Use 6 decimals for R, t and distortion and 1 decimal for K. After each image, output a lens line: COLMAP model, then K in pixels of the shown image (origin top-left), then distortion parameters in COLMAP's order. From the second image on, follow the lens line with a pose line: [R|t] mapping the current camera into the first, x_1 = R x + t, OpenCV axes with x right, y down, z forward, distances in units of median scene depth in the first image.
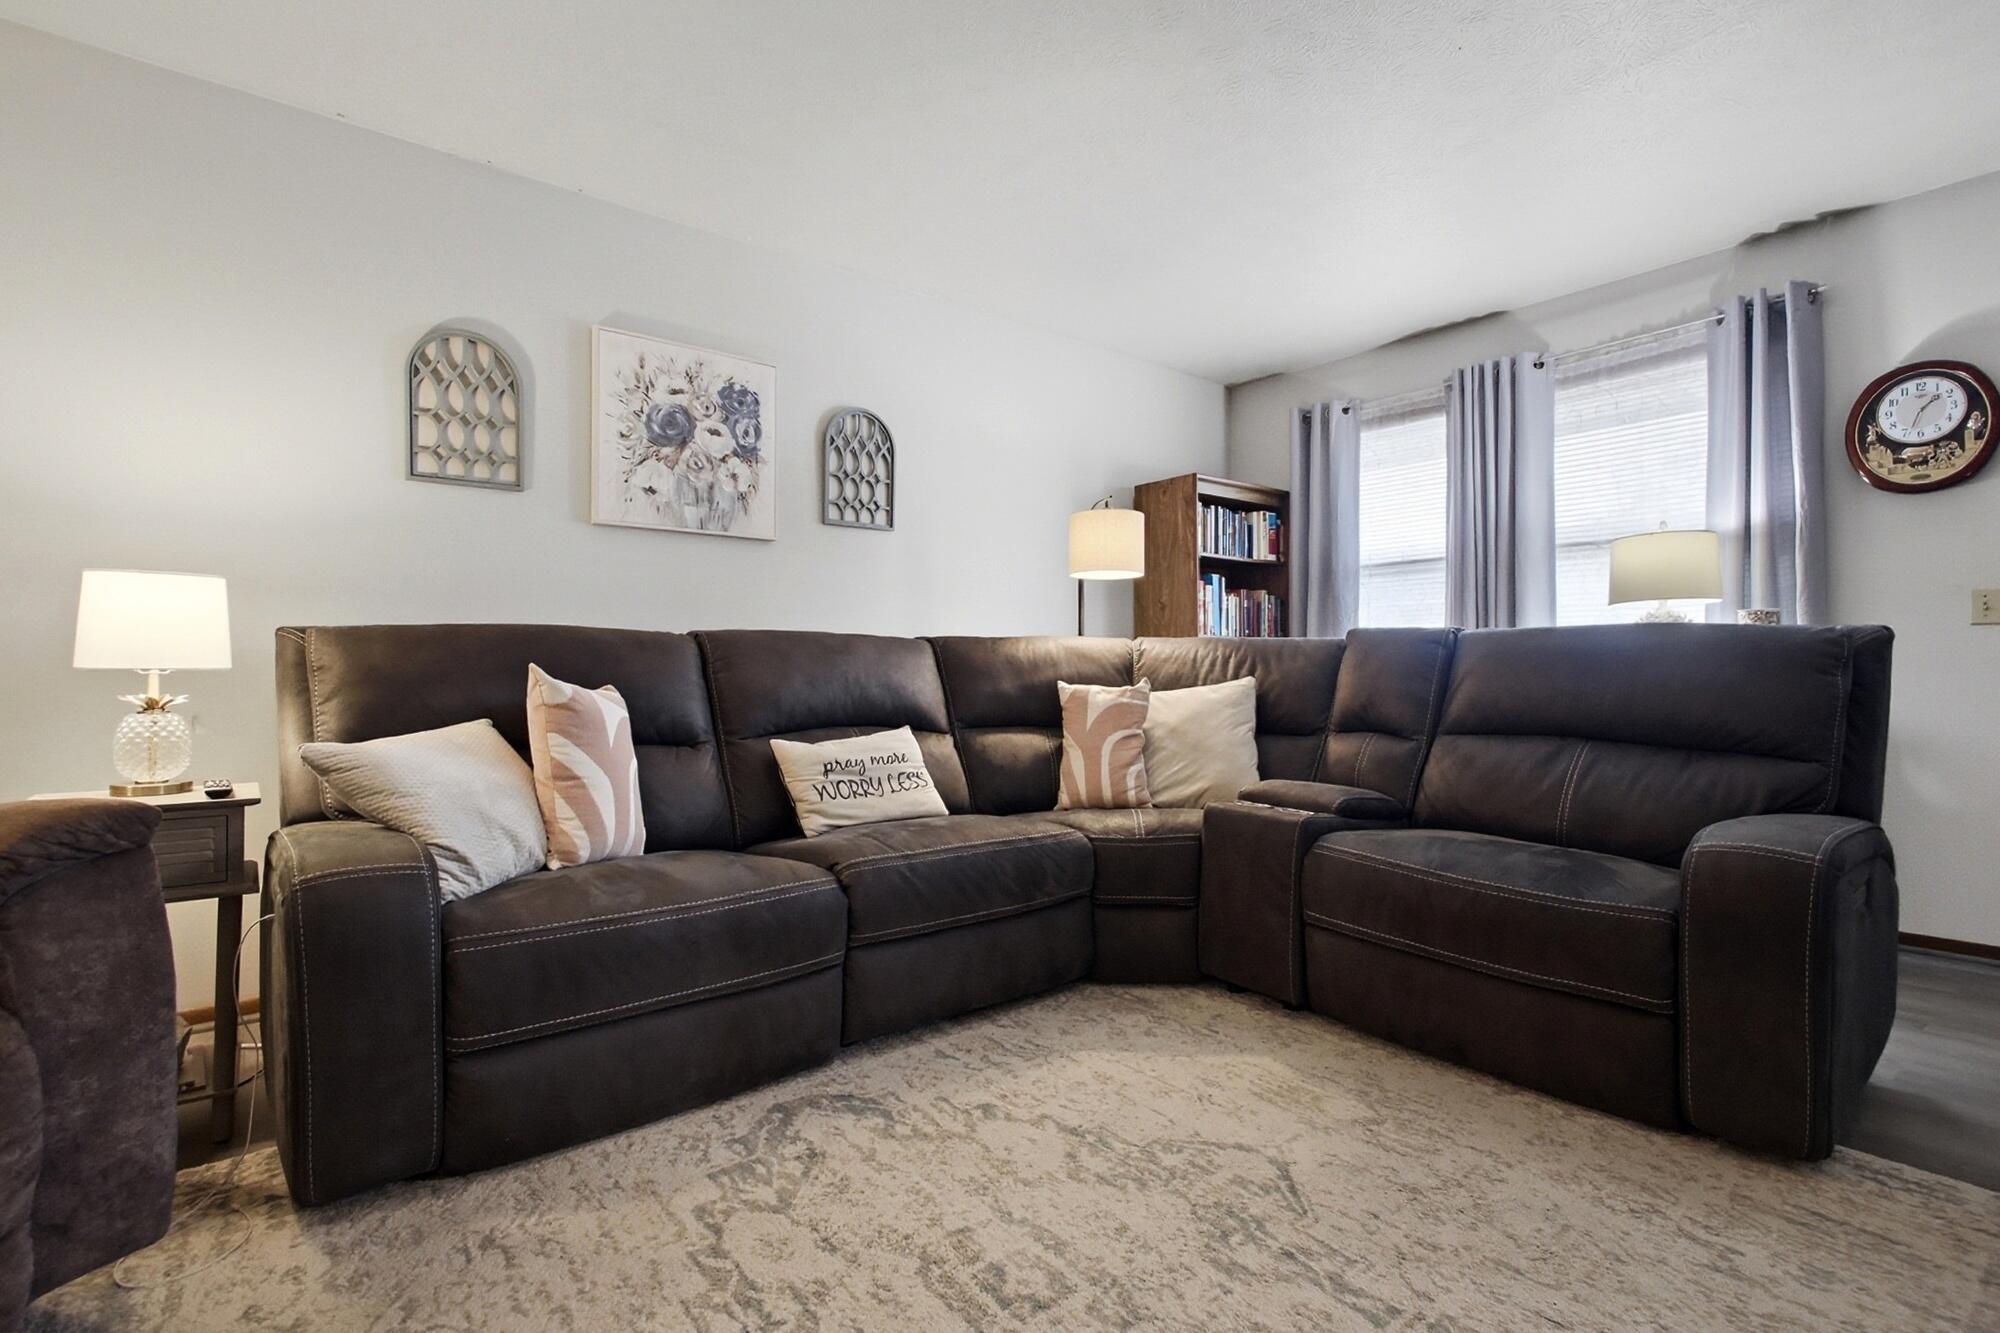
lens RADIAL K [[937.2, 0, 1000.0], [0, 937.2, 666.5], [0, 0, 1]] dist [-0.000701, 0.000396]
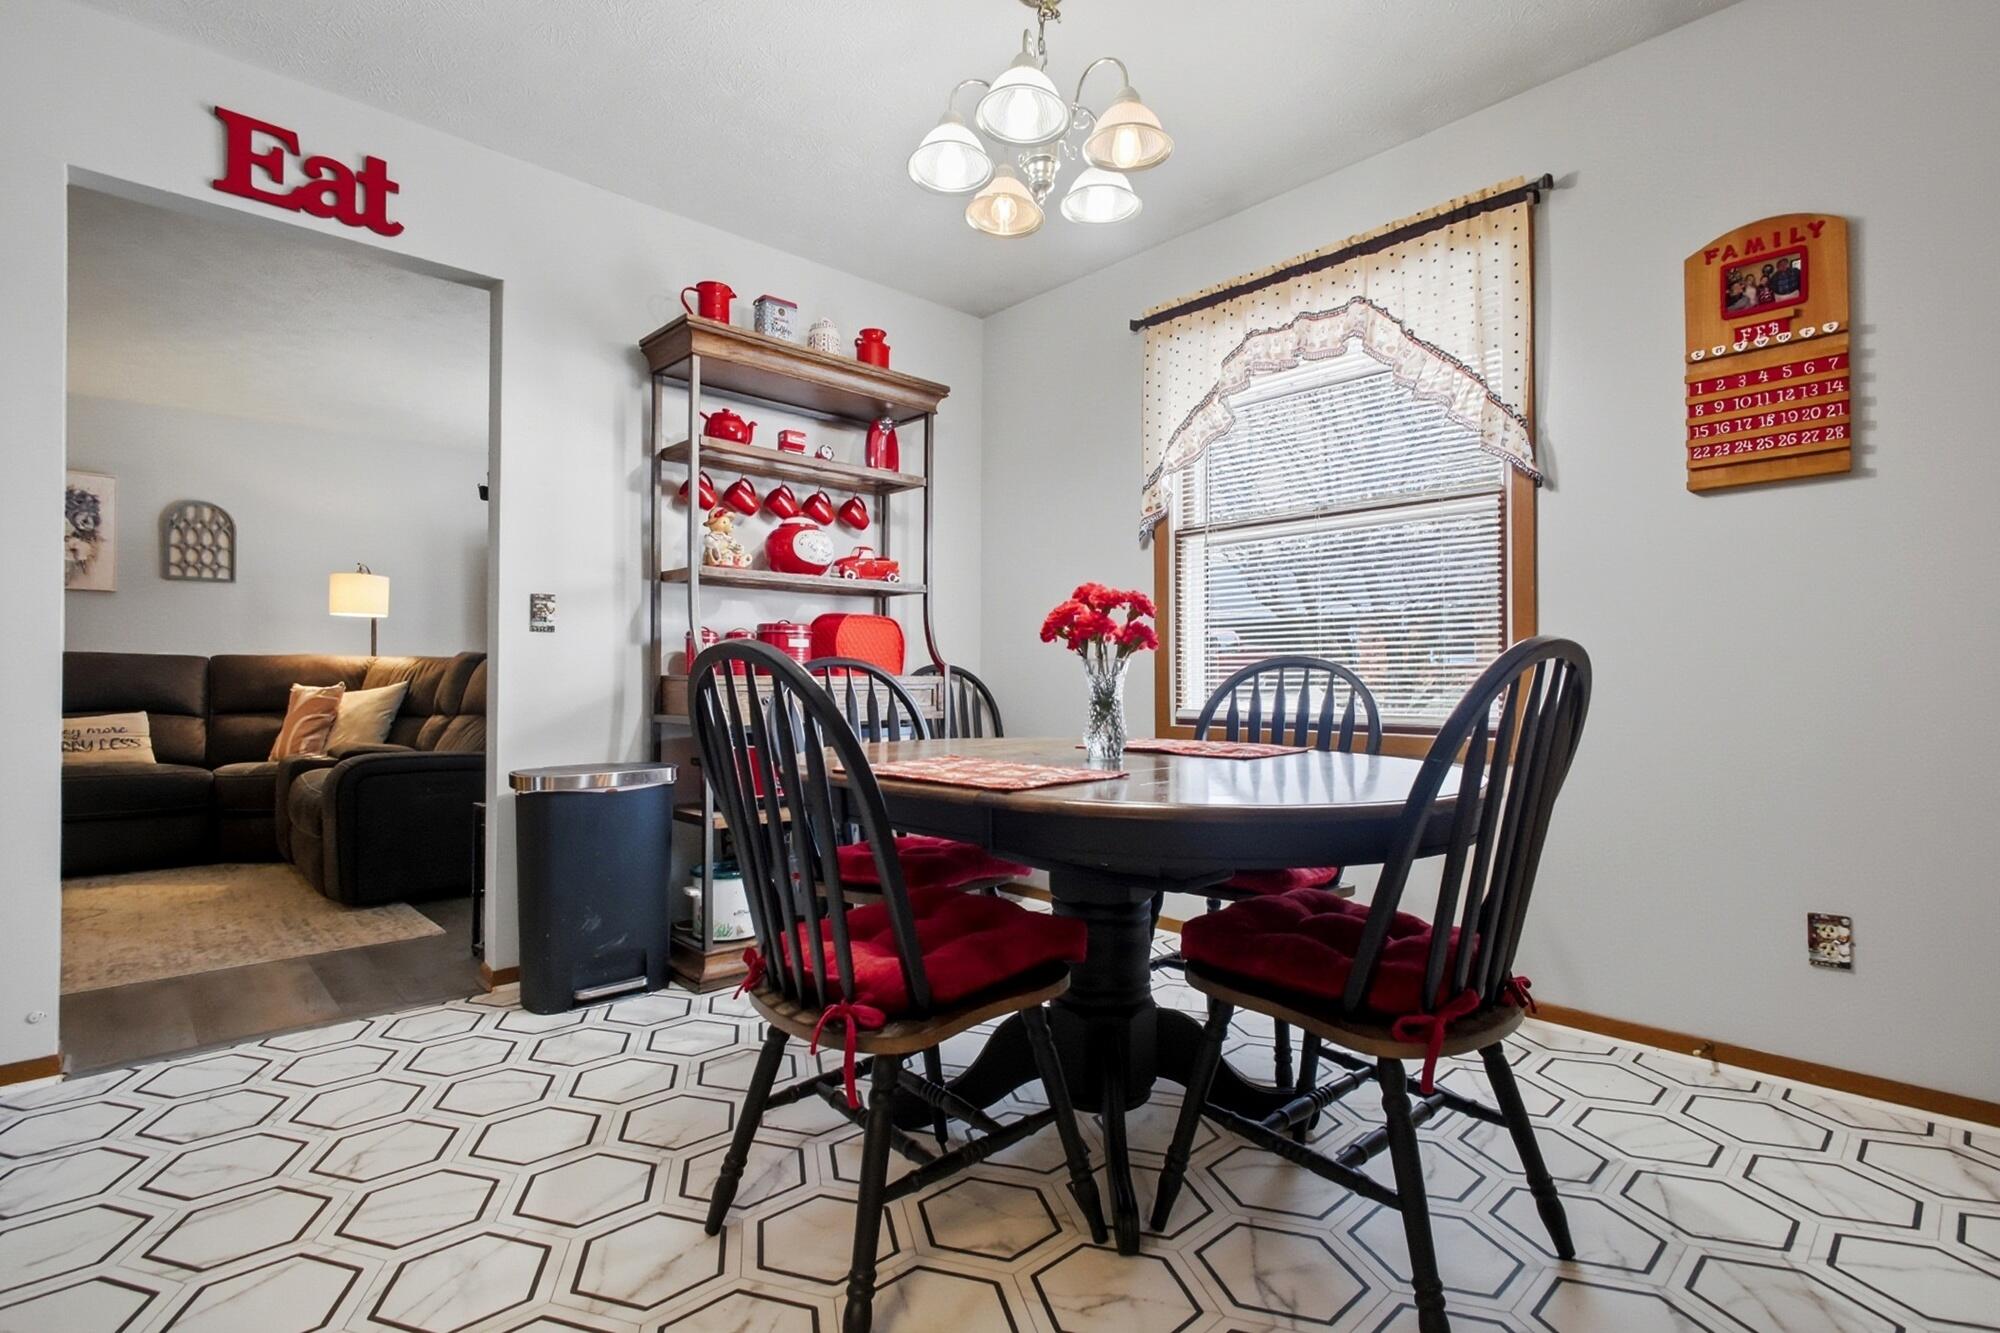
lens RADIAL K [[933.4, 0, 998.9], [0, 933.4, 676.9], [0, 0, 1]] dist [-0.000546, -0.000309]
pose [[0.996851, 0.005127, 0.079127, 1.286004], [-0.005288, 0.999984, 0.001824, -0.006701], [-0.079117, -0.002237, 0.996863, -0.748584]]
